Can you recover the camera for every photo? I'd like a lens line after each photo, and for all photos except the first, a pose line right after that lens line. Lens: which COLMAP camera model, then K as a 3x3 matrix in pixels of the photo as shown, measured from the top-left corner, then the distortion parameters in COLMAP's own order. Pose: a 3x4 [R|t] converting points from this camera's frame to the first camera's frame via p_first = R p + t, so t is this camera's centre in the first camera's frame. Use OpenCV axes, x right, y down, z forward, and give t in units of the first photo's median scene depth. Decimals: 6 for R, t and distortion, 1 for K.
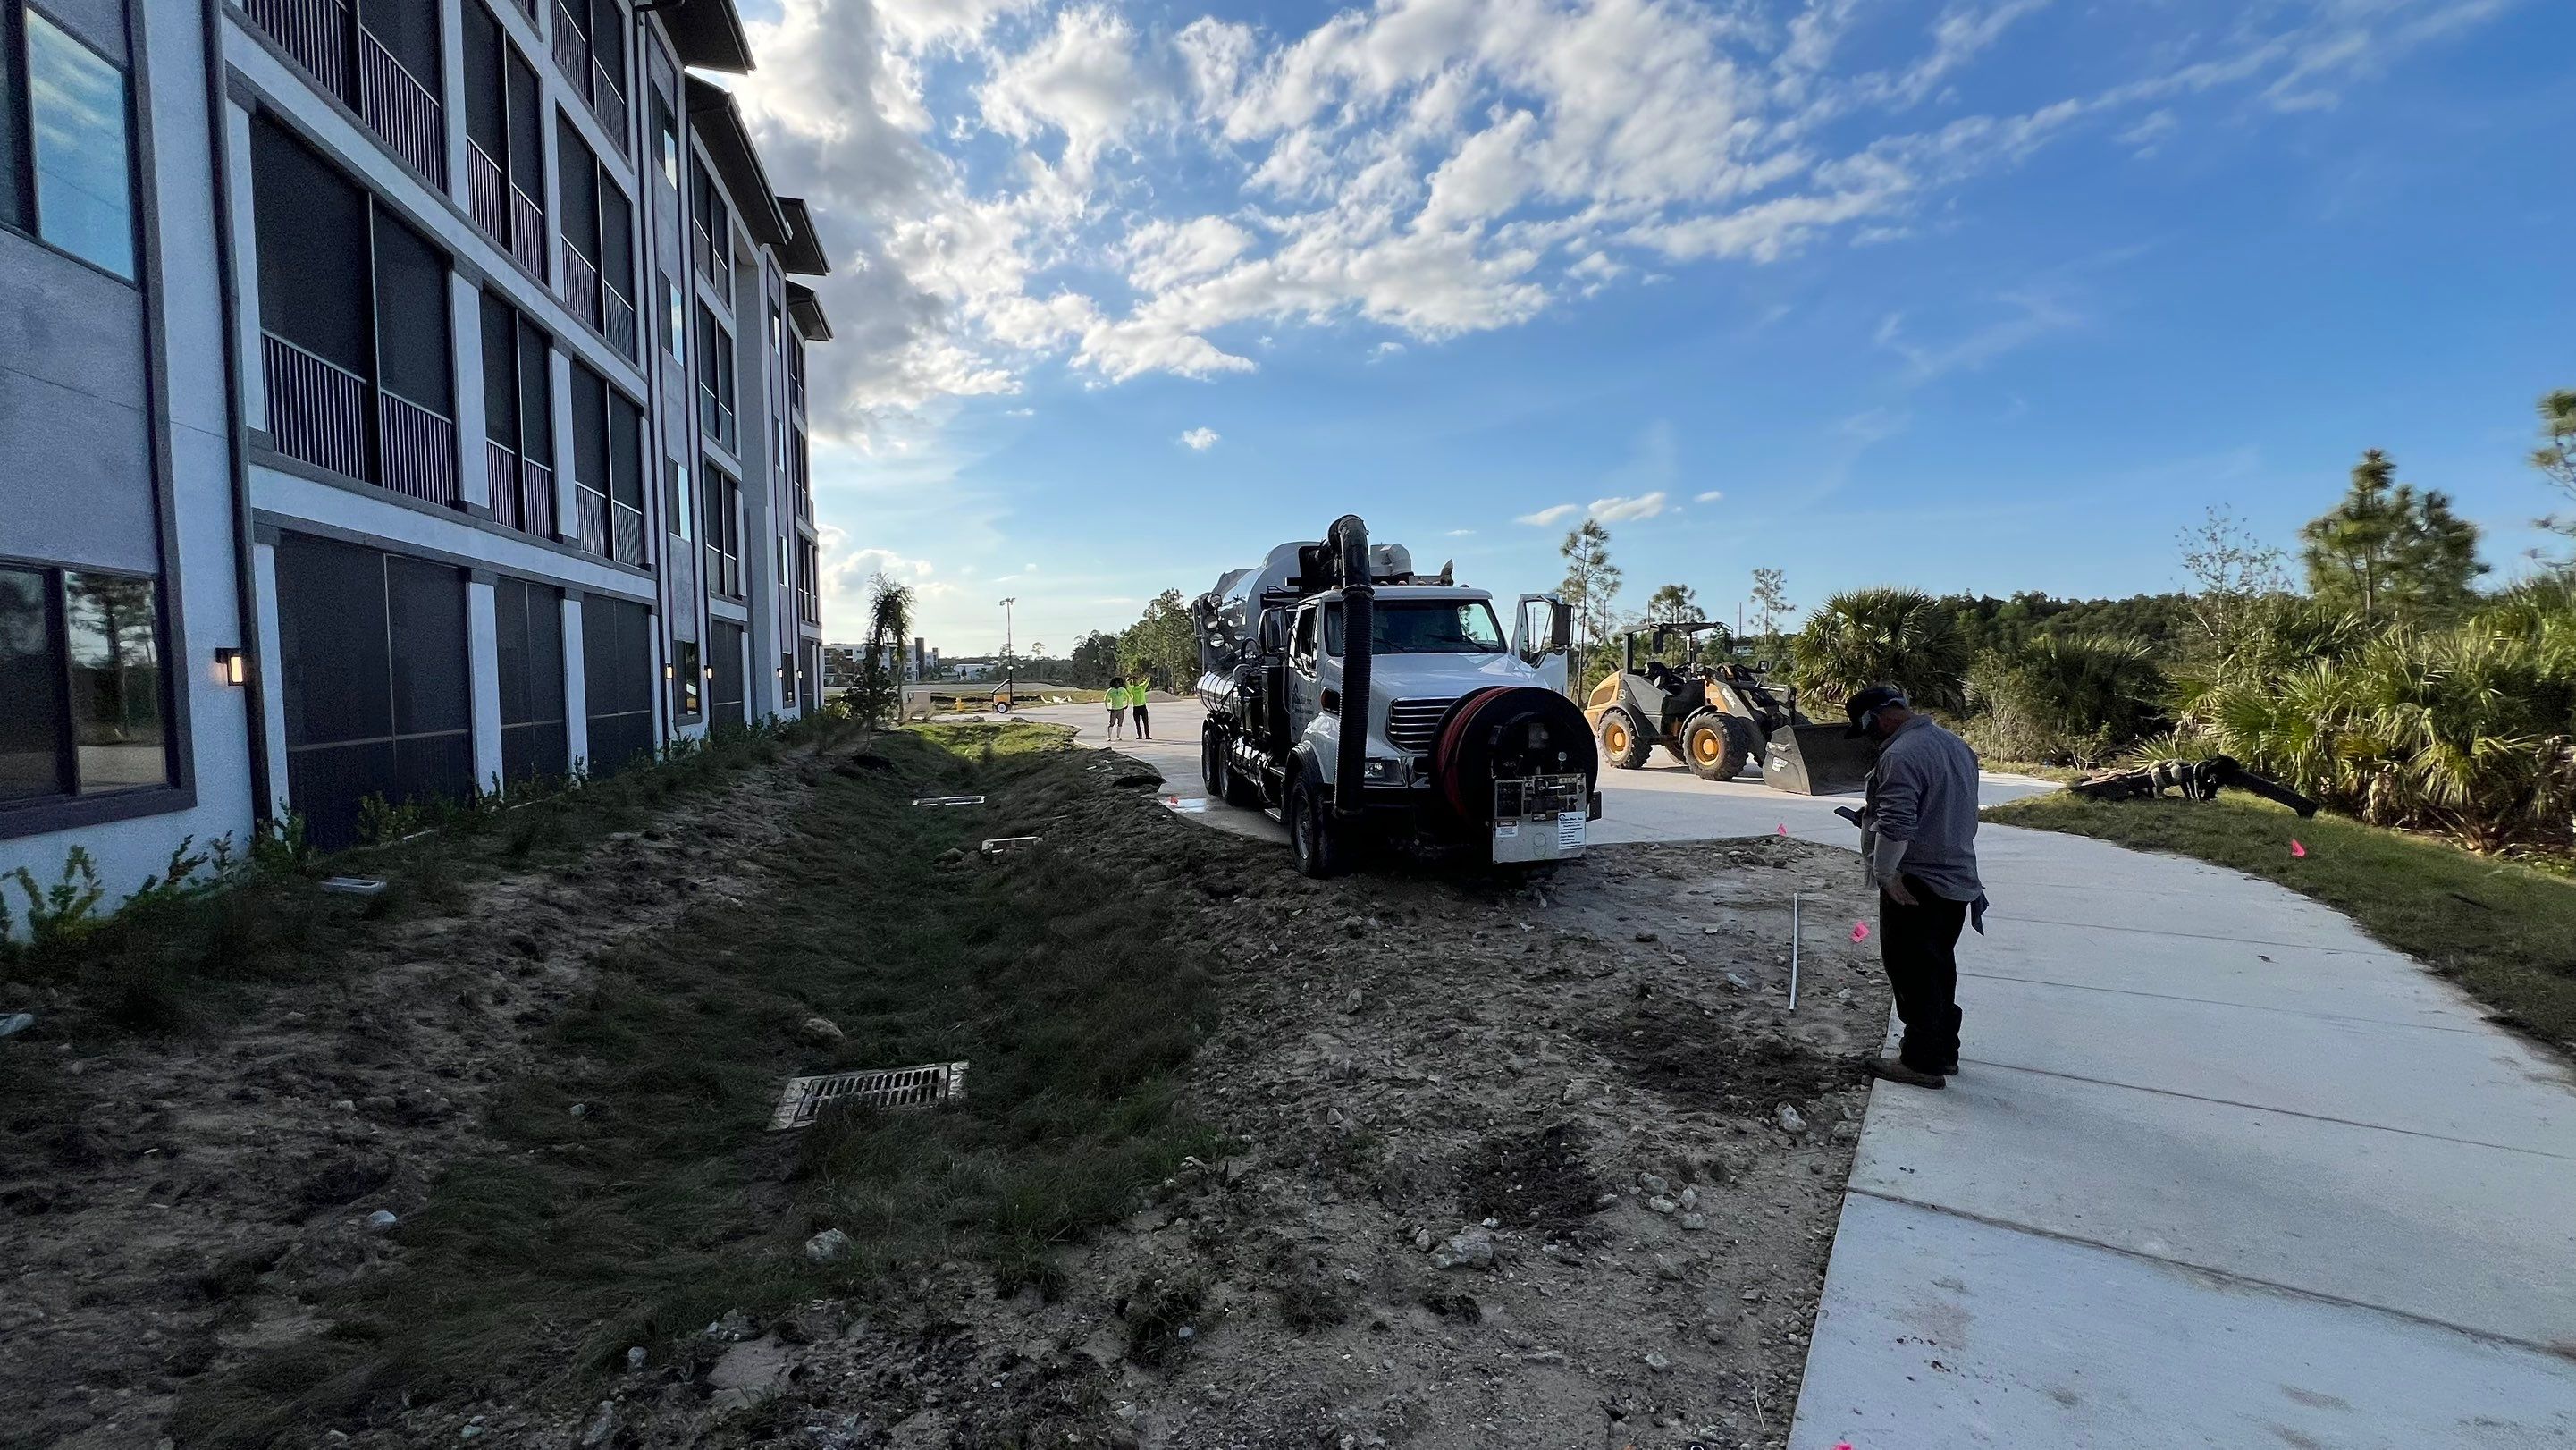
lens RADIAL K [[1047.8, 0, 1288.0], [0, 1047.8, 725.0], [0, 0, 1]] dist [0.001061, -0.000460]
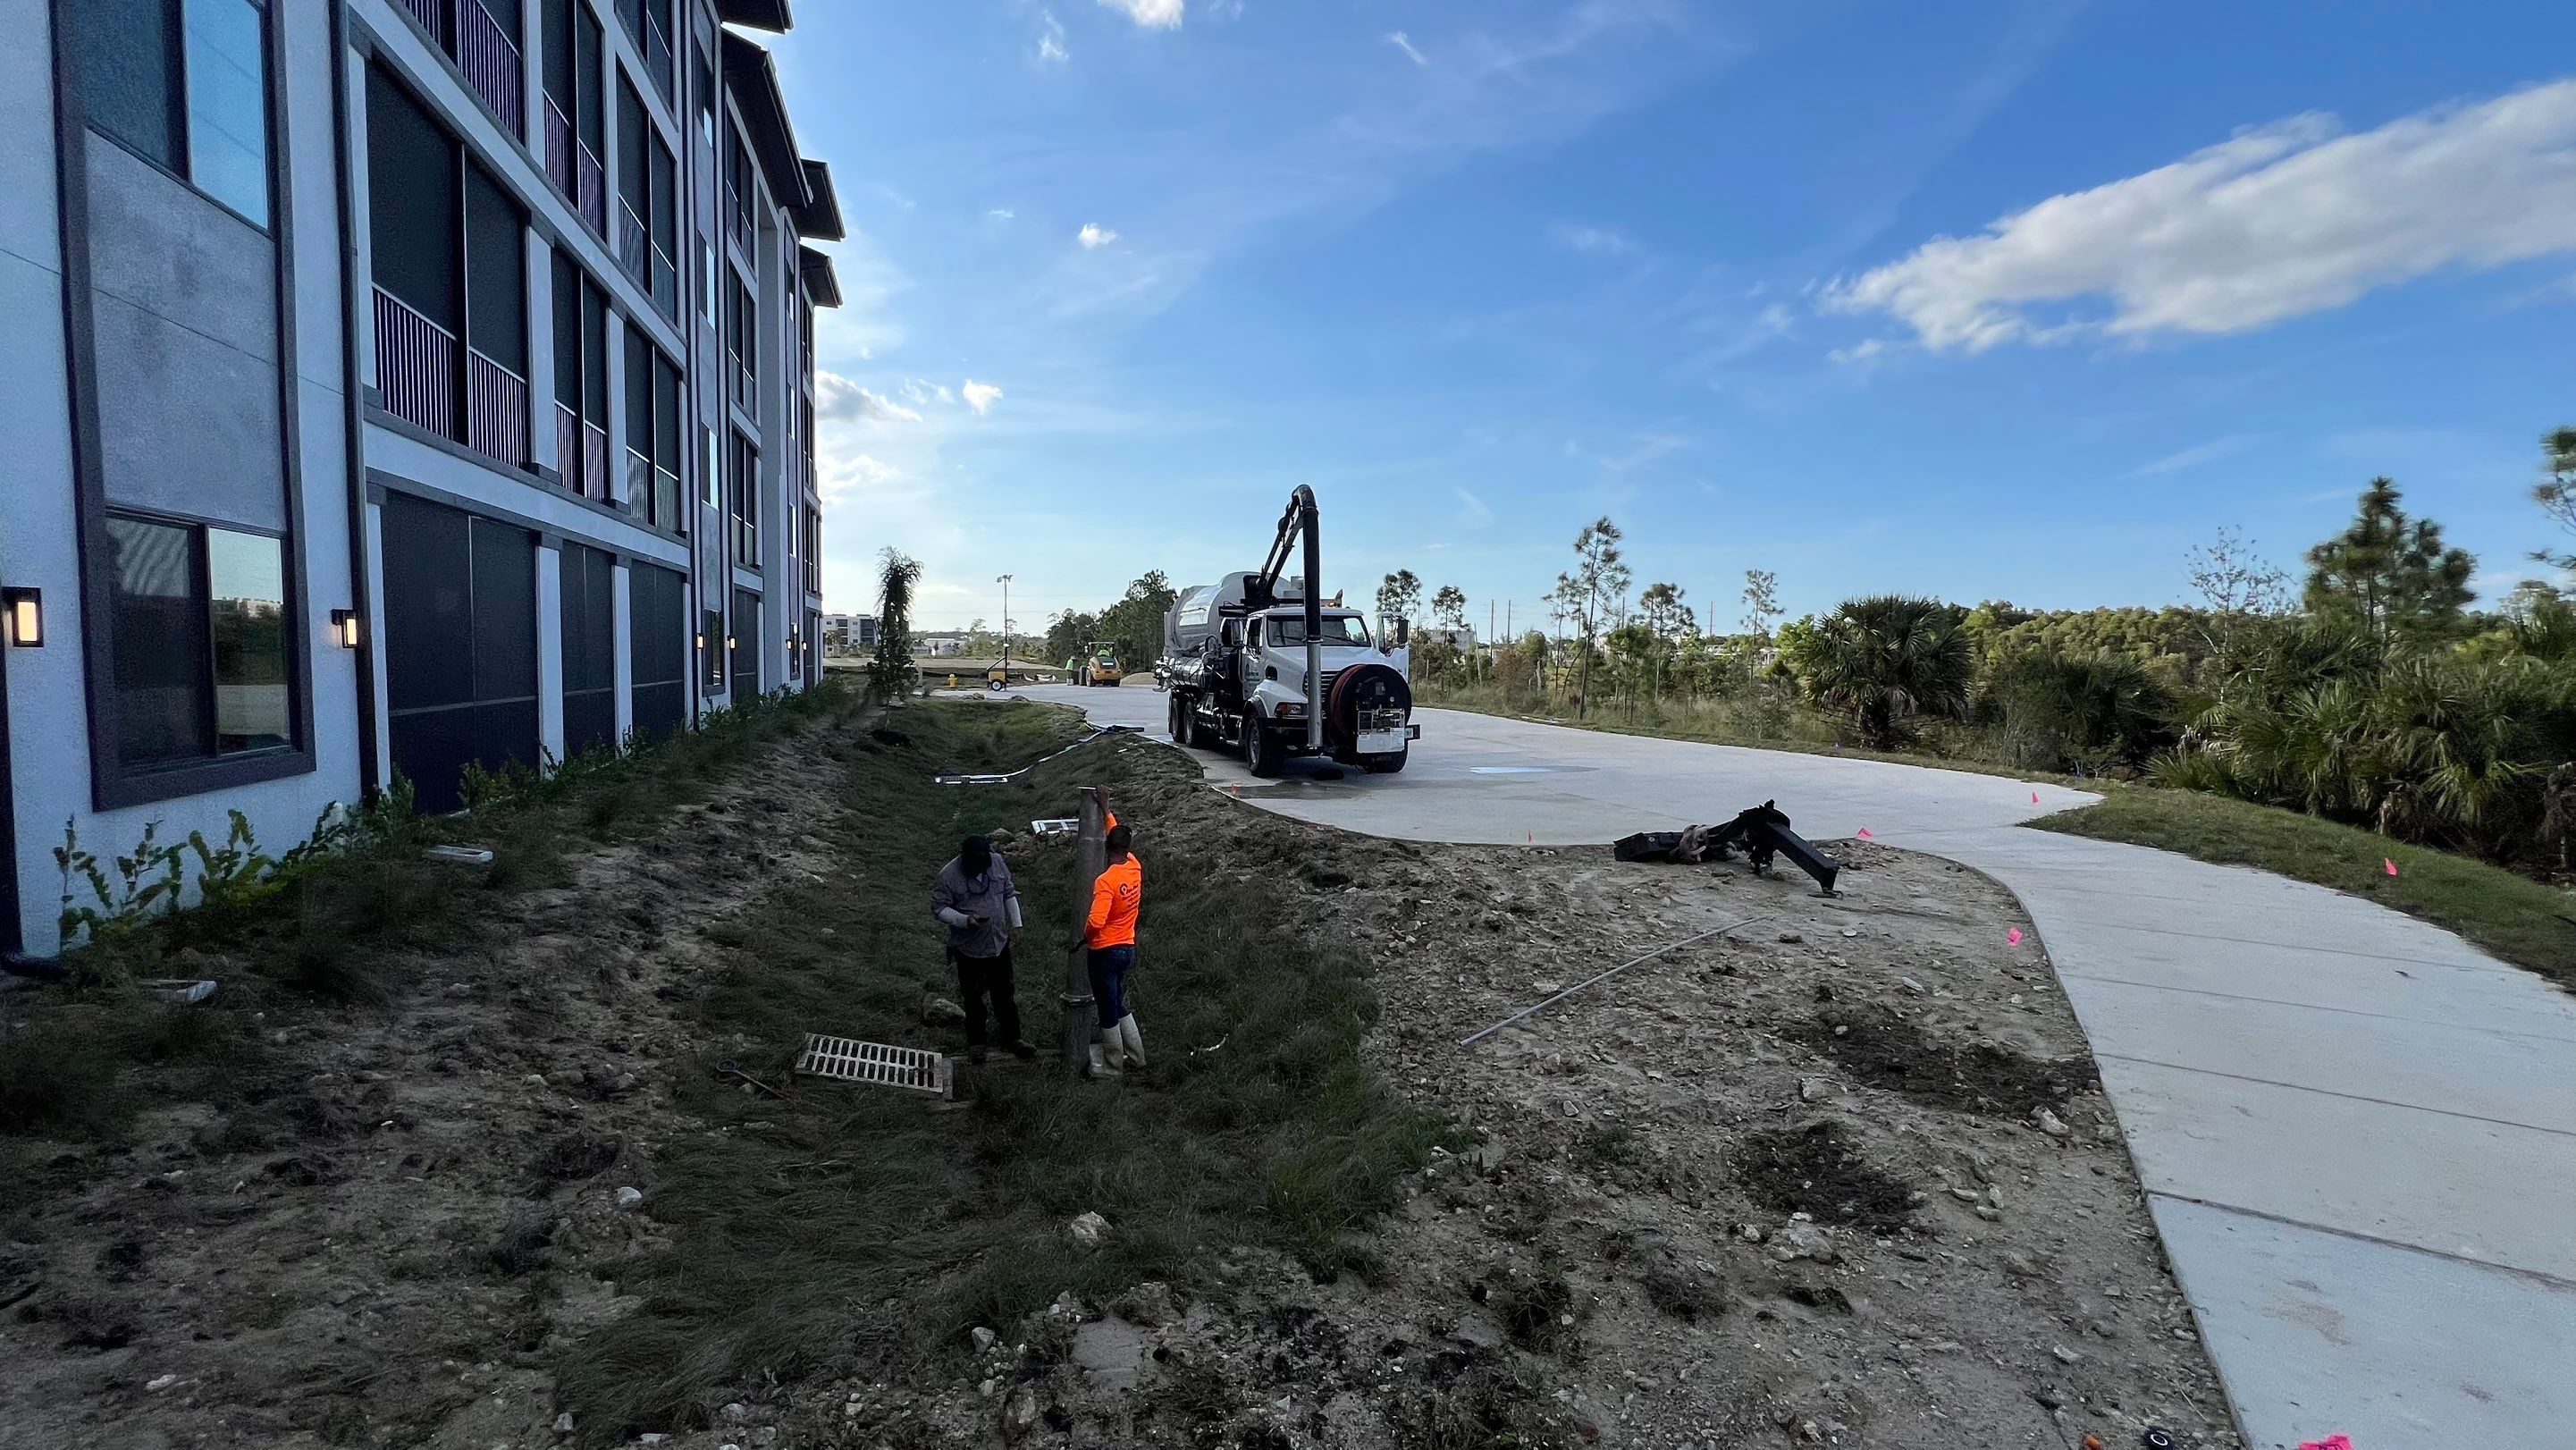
lens RADIAL K [[1047.8, 0, 1288.0], [0, 1047.8, 725.0], [0, 0, 1]] dist [0.001061, -0.000460]
pose [[0.999109, 0.029127, 0.030543, -0.144735], [-0.029565, 0.999465, 0.014004, -0.004823], [-0.030119, -0.014894, 0.999435, -0.005889]]
